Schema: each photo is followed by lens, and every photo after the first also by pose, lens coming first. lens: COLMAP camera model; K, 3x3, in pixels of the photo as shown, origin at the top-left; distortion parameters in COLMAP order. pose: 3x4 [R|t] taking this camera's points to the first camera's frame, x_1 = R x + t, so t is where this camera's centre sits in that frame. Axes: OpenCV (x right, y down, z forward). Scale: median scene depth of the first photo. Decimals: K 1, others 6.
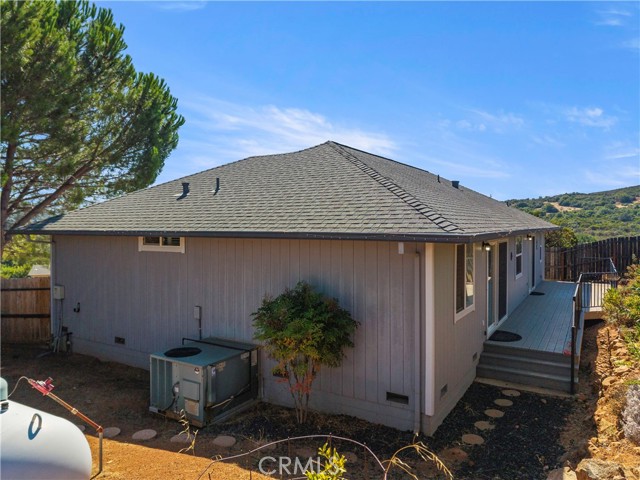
lens RADIAL K [[444.3, 0, 332.1], [0, 444.3, 229.6], [0, 0, 1]] dist [0.037150, -0.000328]
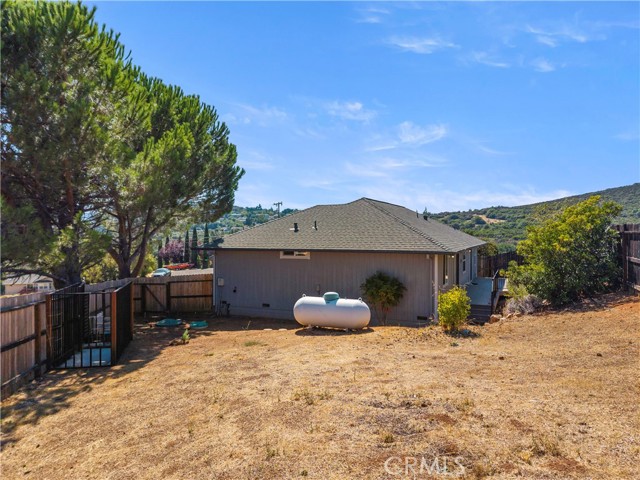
lens RADIAL K [[426.5, 0, 319.1], [0, 426.5, 240.9], [0, 0, 1]] dist [0.040853, -0.045682]
pose [[0.995339, -0.001503, 0.096429, -0.352986], [0.001275, 0.999996, 0.002430, -0.027624], [-0.096432, -0.002295, 0.995337, -0.700888]]
